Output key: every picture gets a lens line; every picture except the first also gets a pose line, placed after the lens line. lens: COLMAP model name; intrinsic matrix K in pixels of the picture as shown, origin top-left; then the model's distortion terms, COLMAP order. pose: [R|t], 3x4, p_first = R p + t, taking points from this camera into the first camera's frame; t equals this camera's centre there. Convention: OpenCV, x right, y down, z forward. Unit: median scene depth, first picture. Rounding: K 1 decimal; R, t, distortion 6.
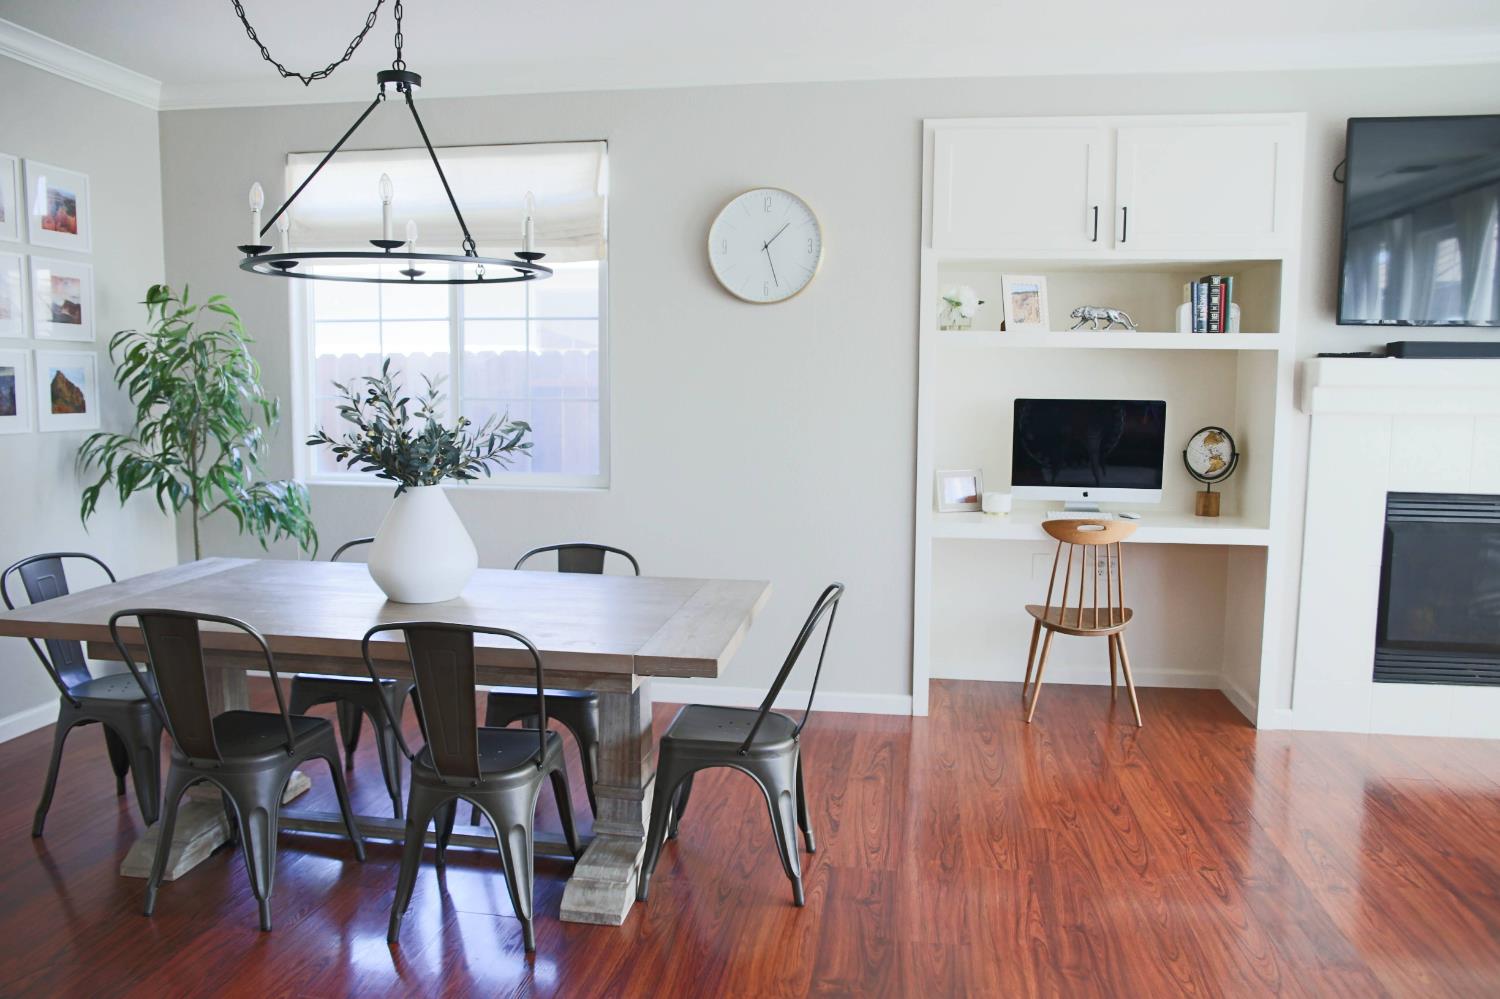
lens RADIAL K [[1105.4, 0, 762.9], [0, 1105.4, 500.3], [0, 0, 1]] dist [-0.098272, 0.069035]
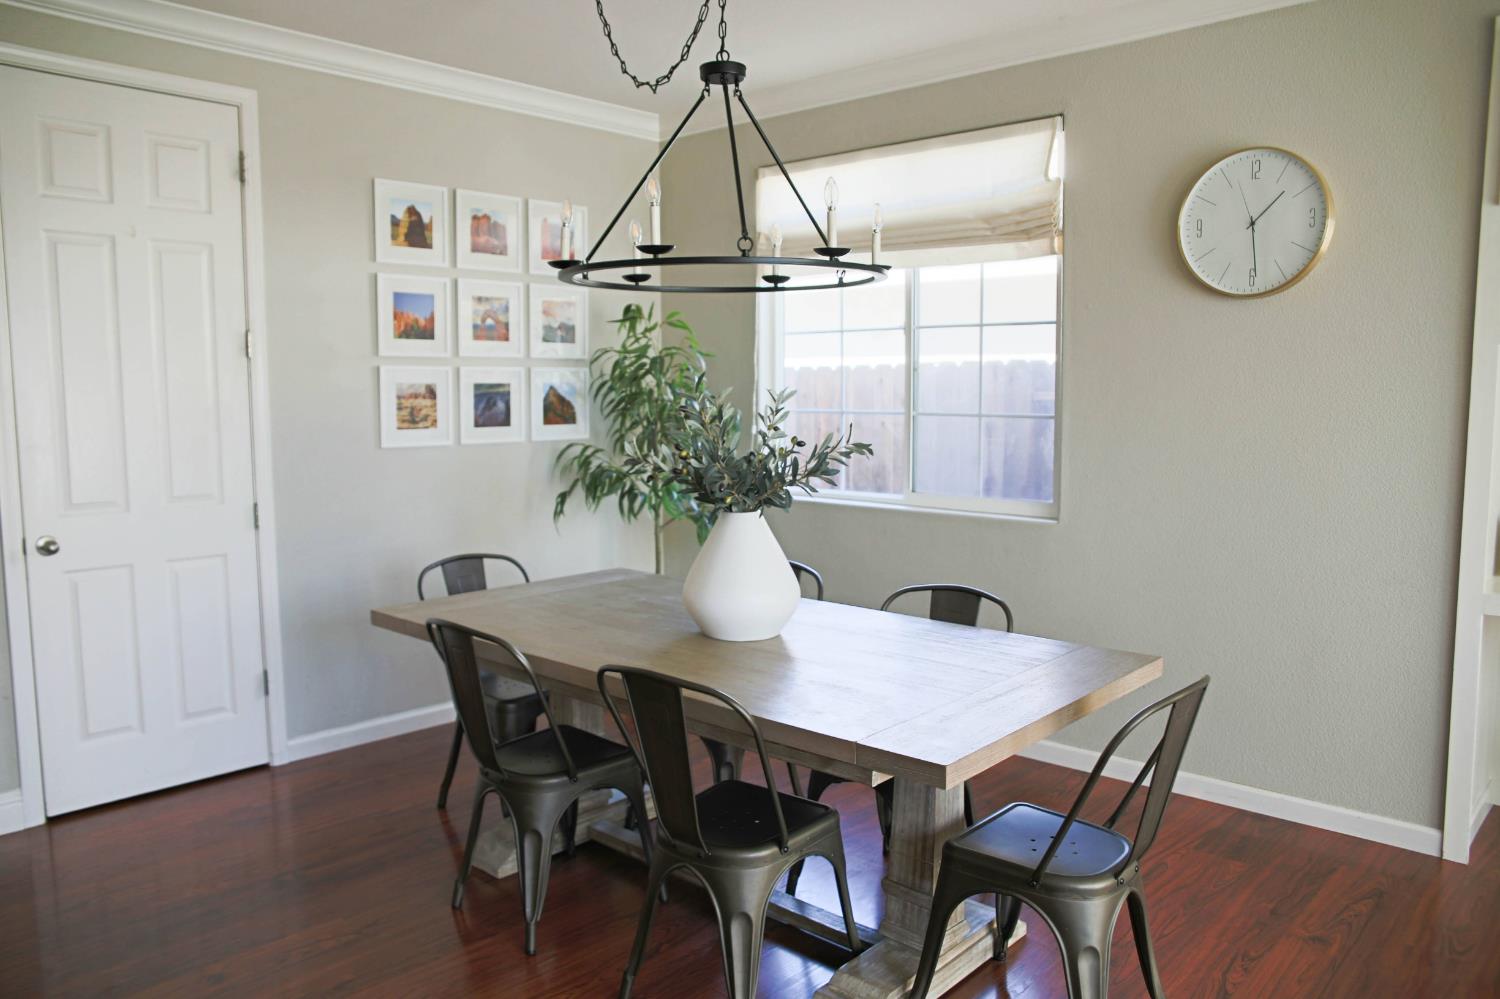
lens RADIAL K [[1105.4, 0, 750.9], [0, 1105.4, 500.0], [0, 0, 1]] dist [-0.098272, 0.069035]
pose [[0.828026, 0.046974, -0.558718, 0.166395], [-0.052283, 0.998611, 0.006473, -0.022886], [0.558246, 0.023852, 0.829333, 0.187919]]
